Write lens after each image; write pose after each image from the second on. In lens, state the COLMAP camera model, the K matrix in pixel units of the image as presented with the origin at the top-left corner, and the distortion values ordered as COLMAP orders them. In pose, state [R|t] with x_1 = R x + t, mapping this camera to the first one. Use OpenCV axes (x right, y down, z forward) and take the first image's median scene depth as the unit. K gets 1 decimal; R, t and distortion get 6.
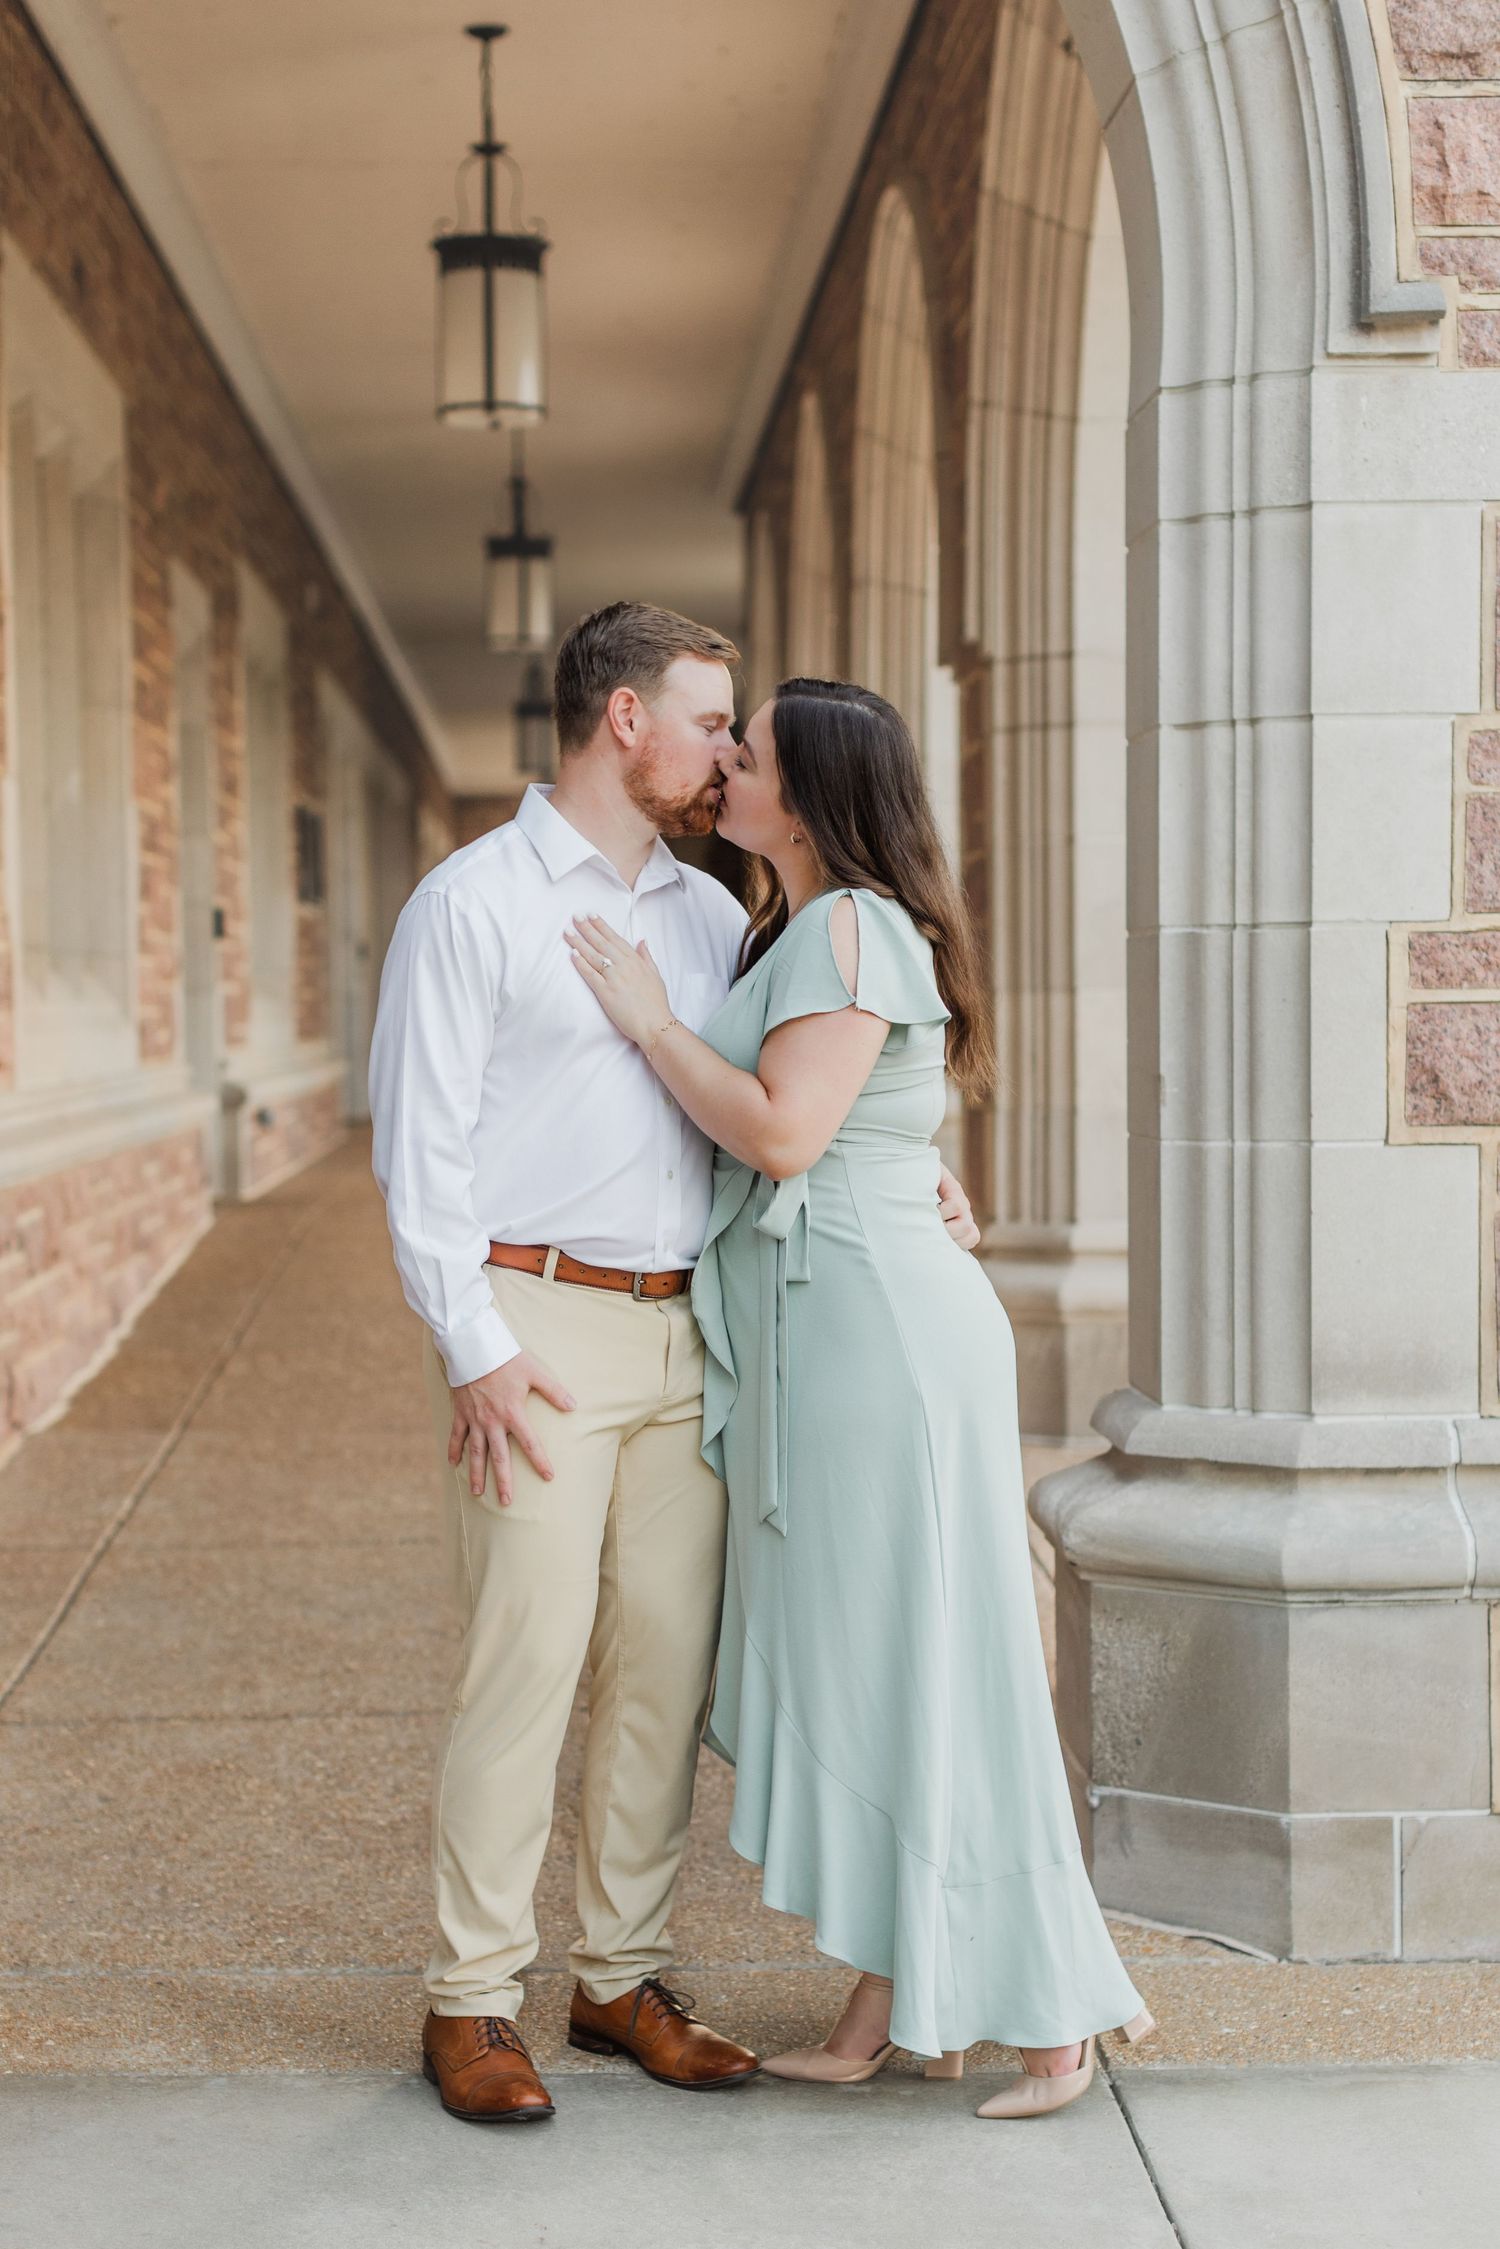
lens RADIAL K [[4131.1, 0, 699.5], [0, 4131.1, 1258.1], [0, 0, 1]] dist [0.026792, -0.036951]
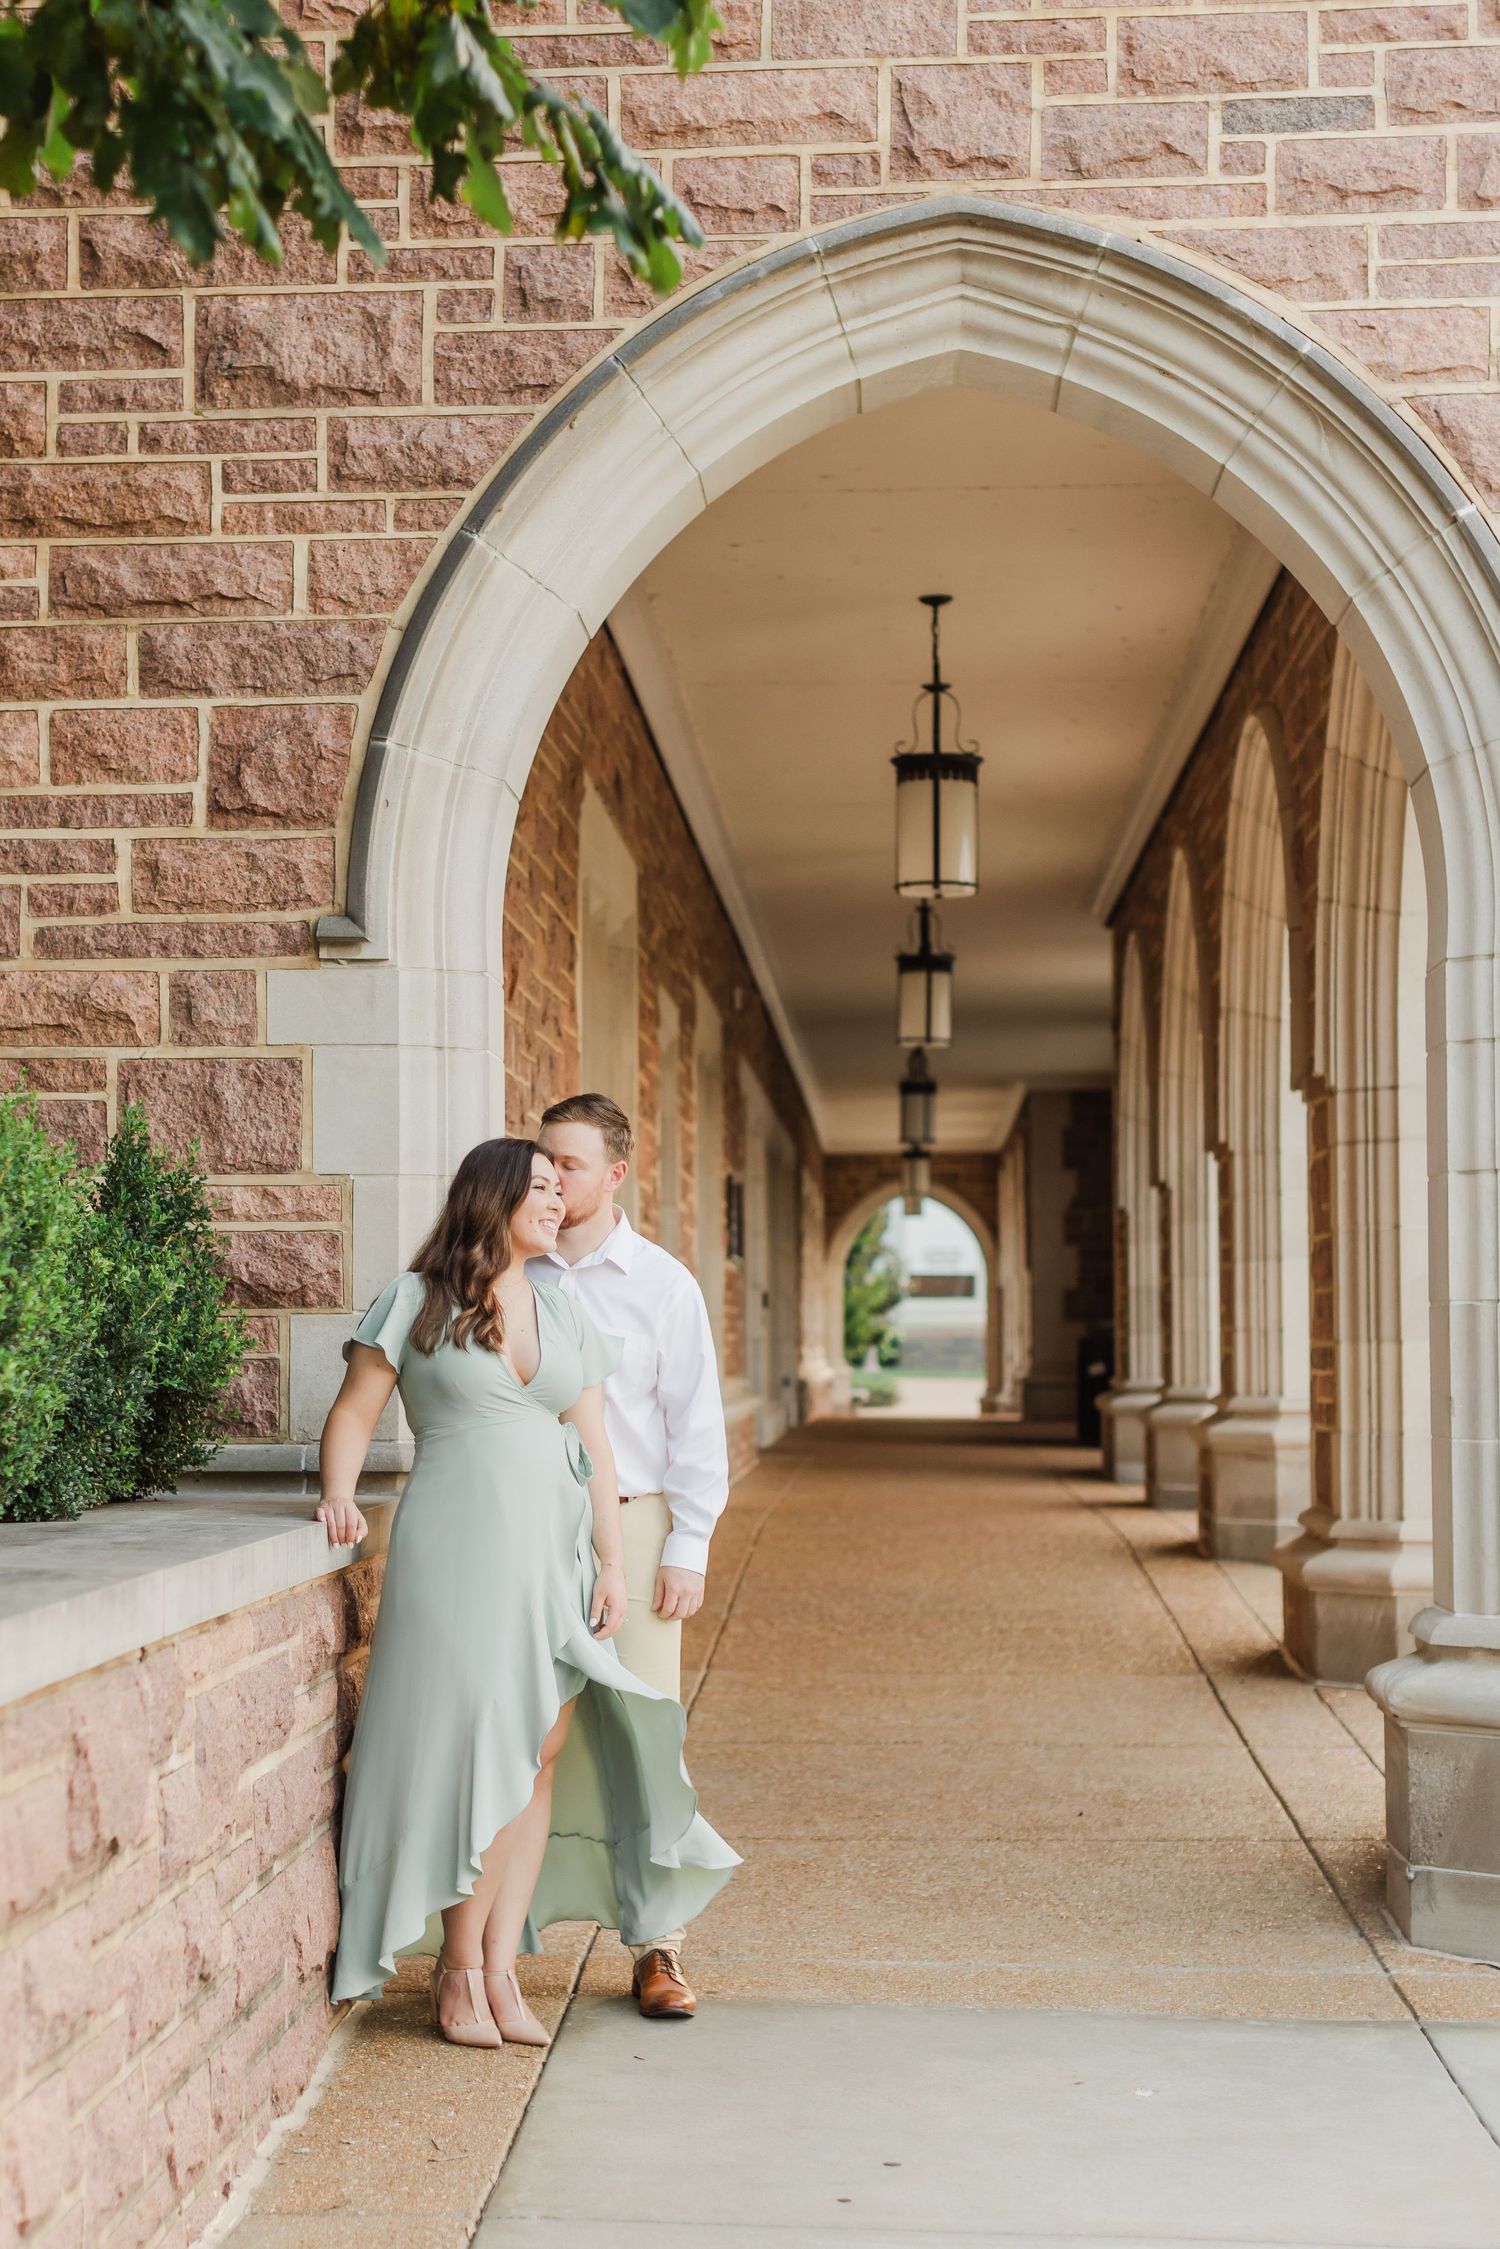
lens RADIAL K [[3786.2, 0, 587.5], [0, 3786.2, 1121.7], [0, 0, 1]] dist [0.039673, -0.107840]
pose [[0.992384, 0.003816, -0.123127, -0.026293], [-0.018655, 0.992648, -0.119589, 0.022412], [0.121765, 0.120975, 0.985159, -0.341423]]
